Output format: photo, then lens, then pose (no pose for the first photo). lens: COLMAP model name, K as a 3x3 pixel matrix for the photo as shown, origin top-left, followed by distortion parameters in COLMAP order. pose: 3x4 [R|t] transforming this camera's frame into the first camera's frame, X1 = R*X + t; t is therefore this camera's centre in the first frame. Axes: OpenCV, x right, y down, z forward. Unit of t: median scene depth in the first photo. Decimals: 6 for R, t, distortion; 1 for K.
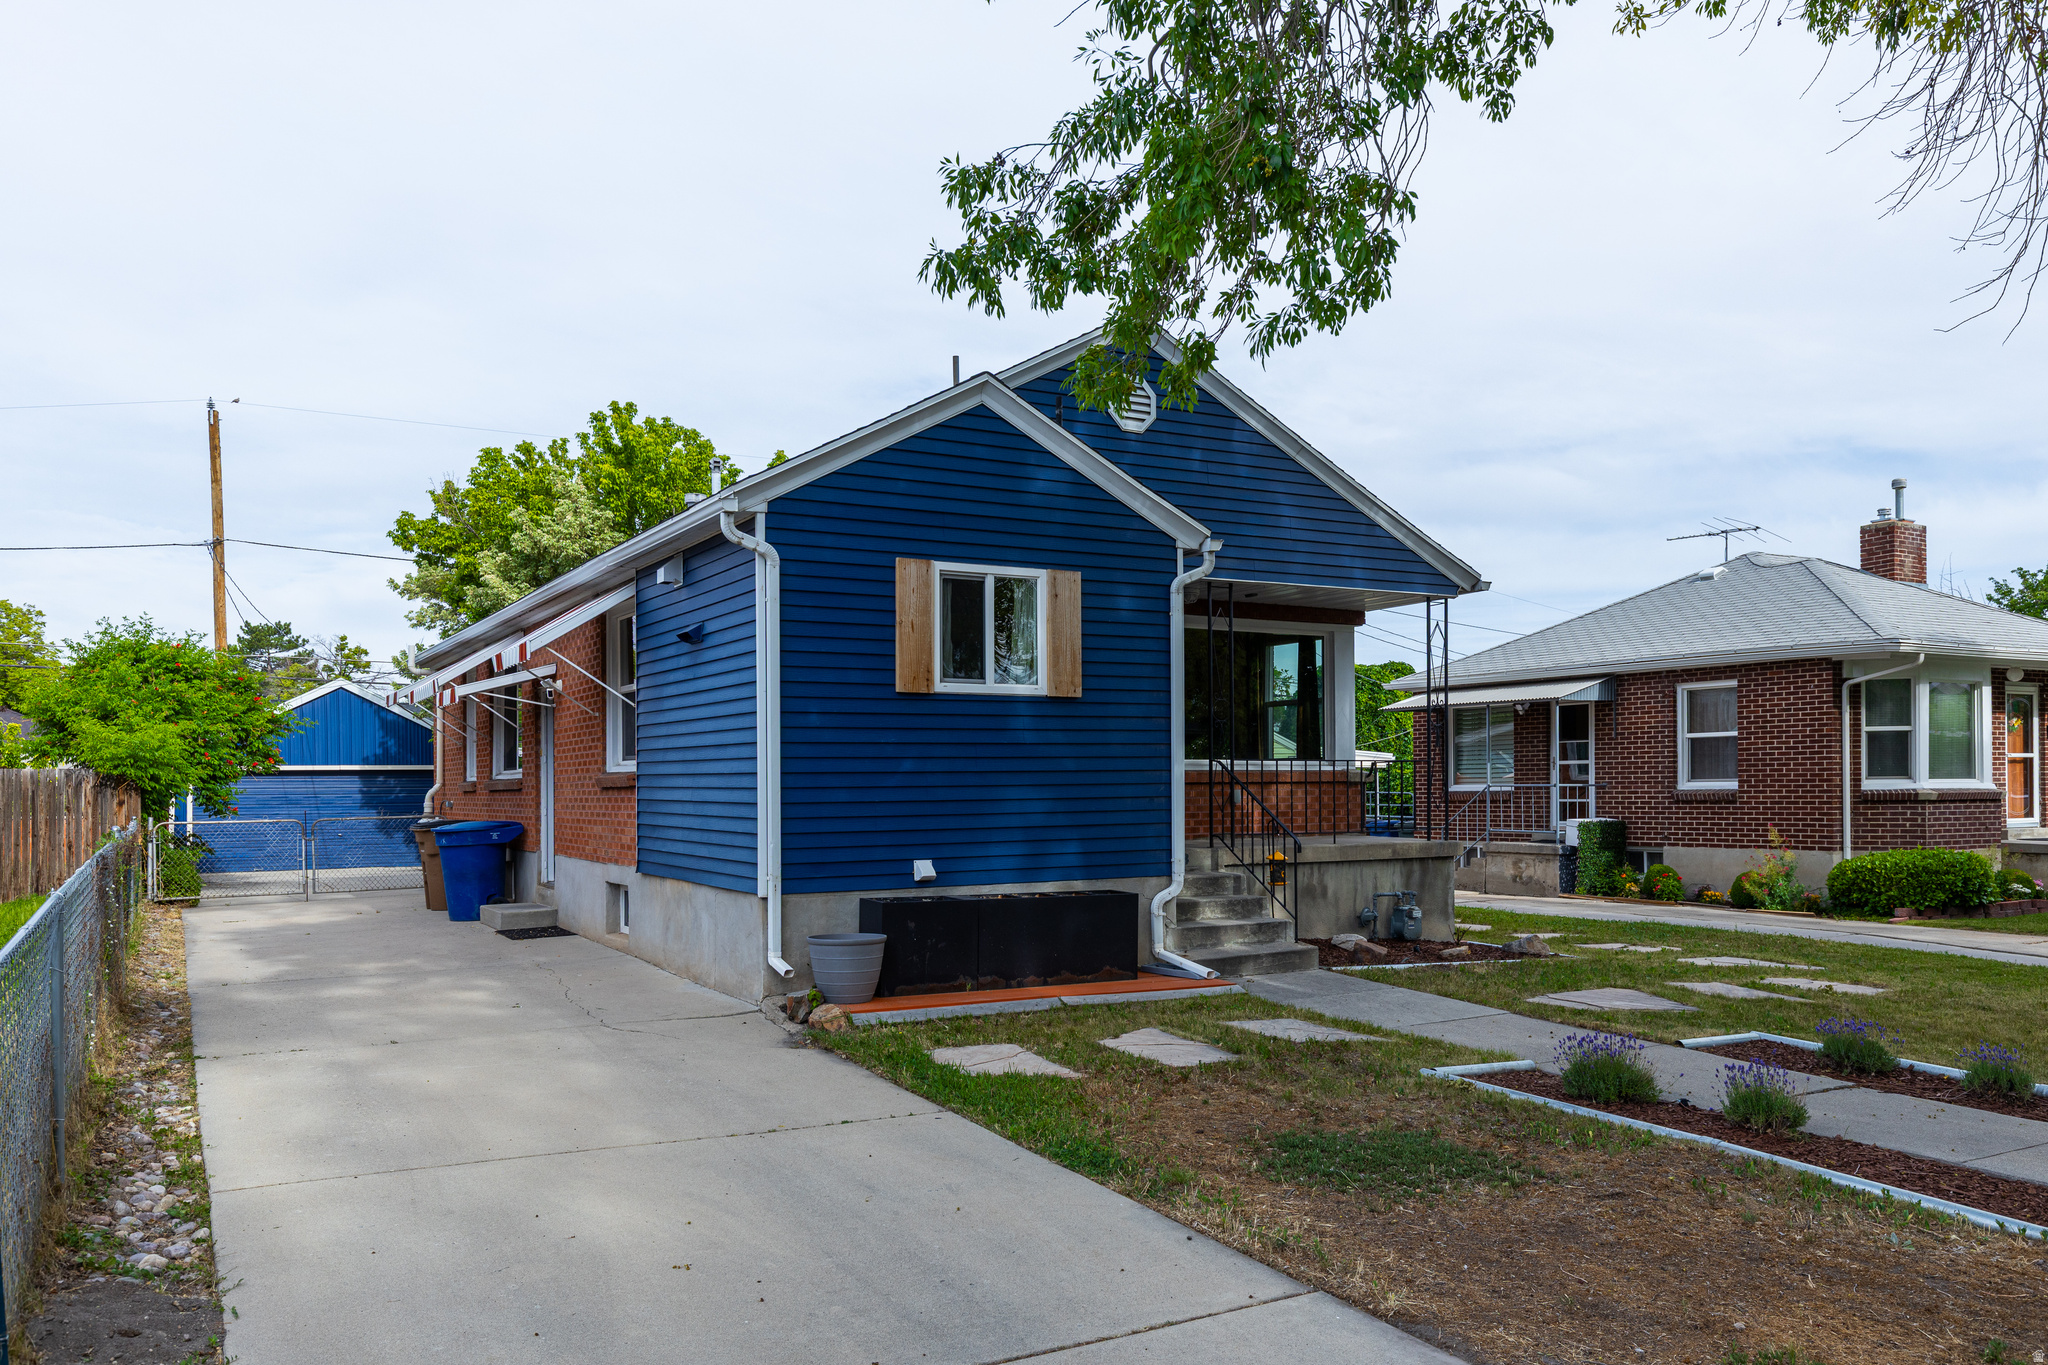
lens RADIAL K [[1481.1, 0, 1023.1], [0, 1481.1, 690.1], [0, 0, 1]] dist [-0.005309, -0.001890]
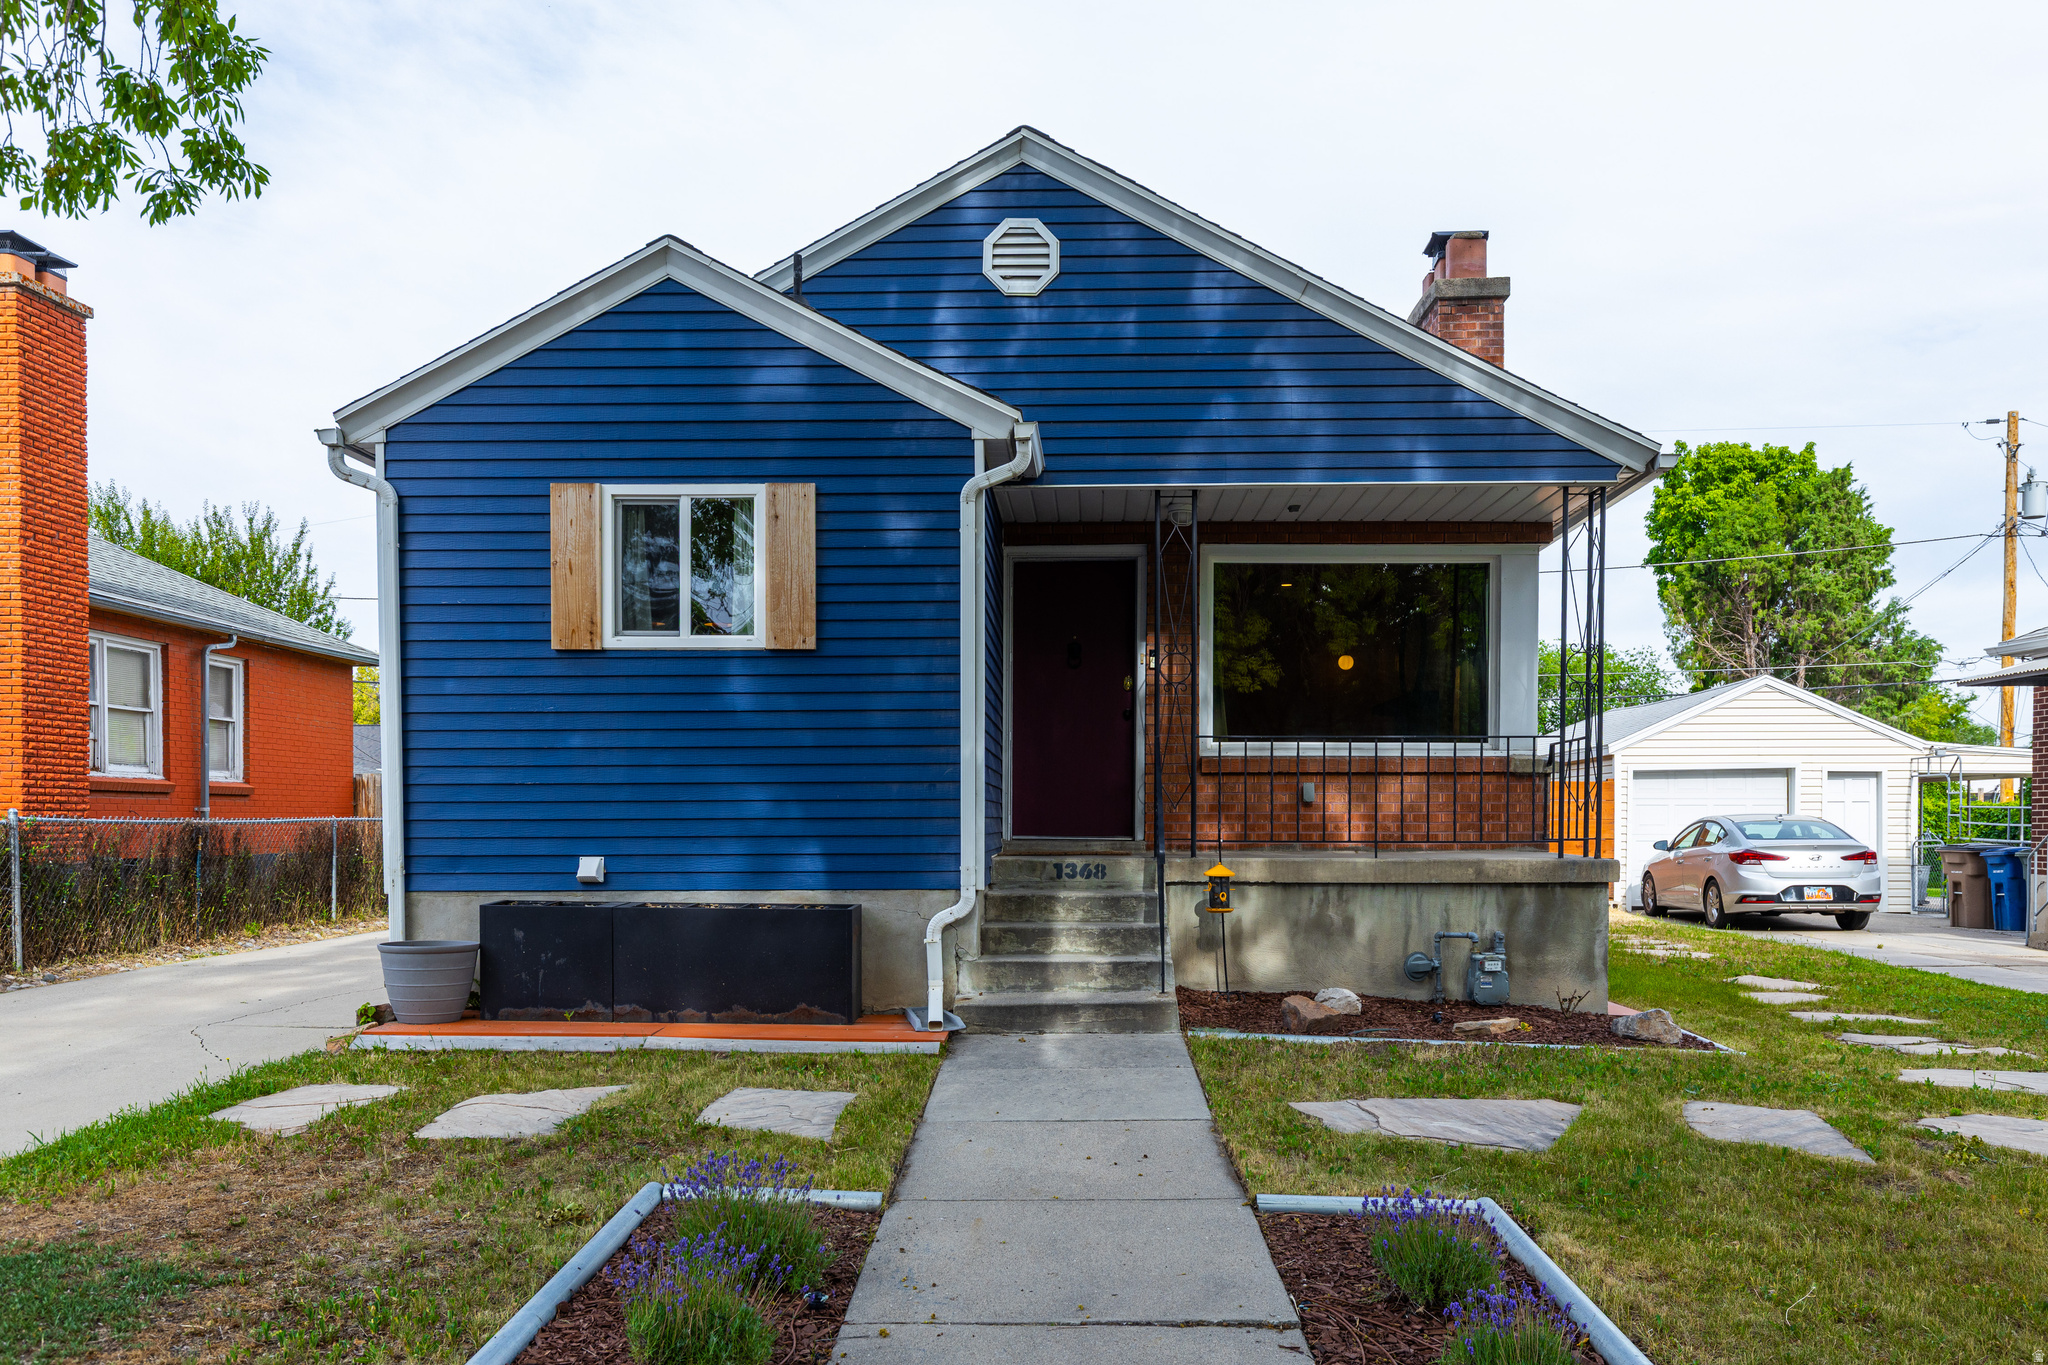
lens RADIAL K [[1542.0, 0, 1021.7], [0, 1542.0, 762.8], [0, 0, 1]] dist [0.003894, 0.005363]
pose [[0.864029, -0.007731, -0.503382, 0.524839], [0.025653, 0.999259, 0.028685, 0.042728], [0.502788, -0.037698, 0.863588, 0.368910]]
